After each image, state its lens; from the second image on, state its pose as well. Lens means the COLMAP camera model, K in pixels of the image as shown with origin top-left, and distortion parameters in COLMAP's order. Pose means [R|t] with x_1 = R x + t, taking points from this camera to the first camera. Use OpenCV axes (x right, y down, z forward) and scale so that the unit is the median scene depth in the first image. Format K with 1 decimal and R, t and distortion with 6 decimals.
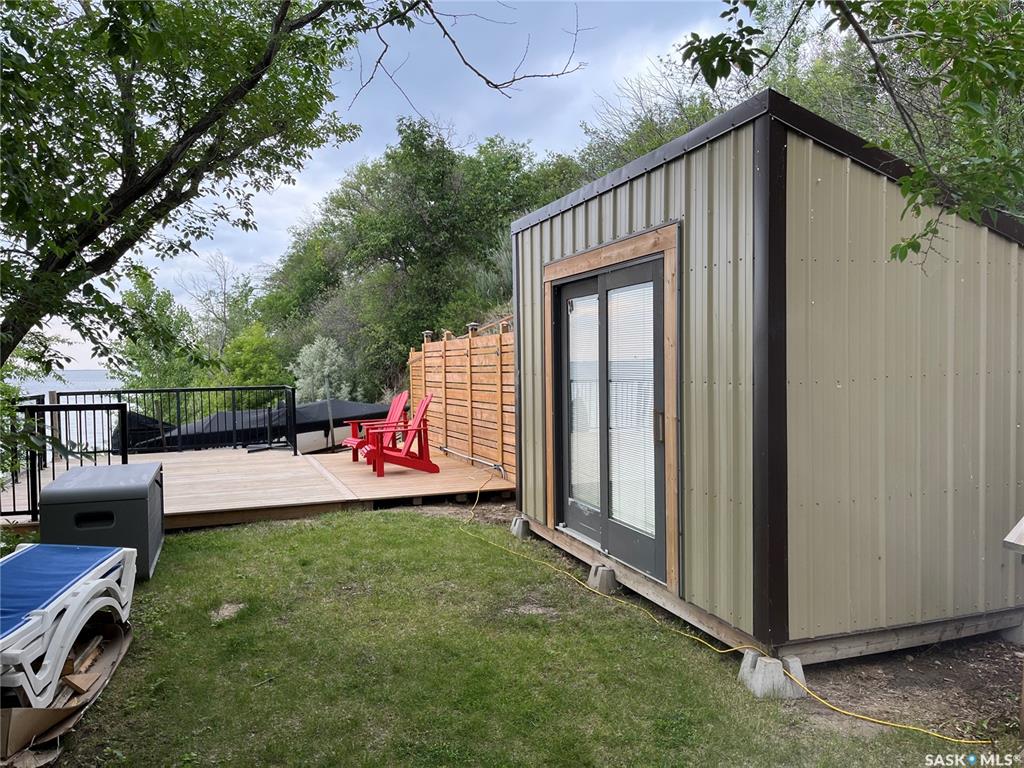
lens RADIAL K [[780.2, 0, 509.1], [0, 780.2, 385.2], [0, 0, 1]] dist [0.053947, -0.069053]
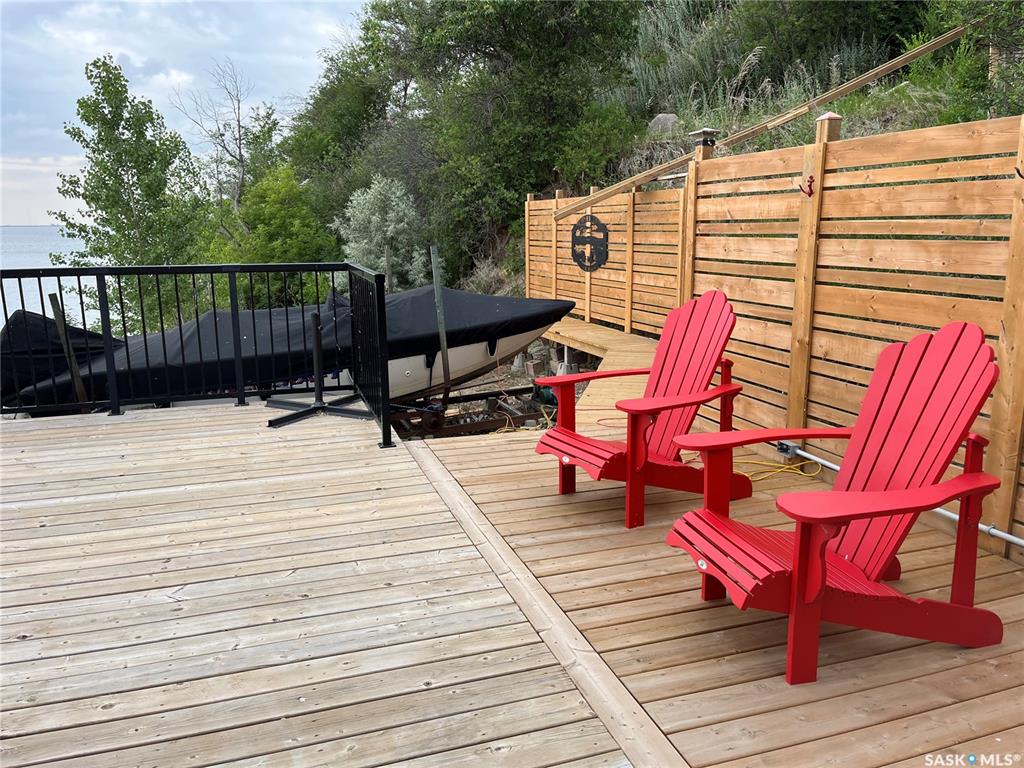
lens RADIAL K [[780.2, 0, 517.2], [0, 780.2, 382.7], [0, 0, 1]] dist [0.053947, -0.069053]
pose [[0.999389, 0.021439, -0.027597, -0.105164], [-0.016481, 0.985519, 0.168765, -0.004707], [0.030815, -0.168207, 0.985270, 0.331402]]
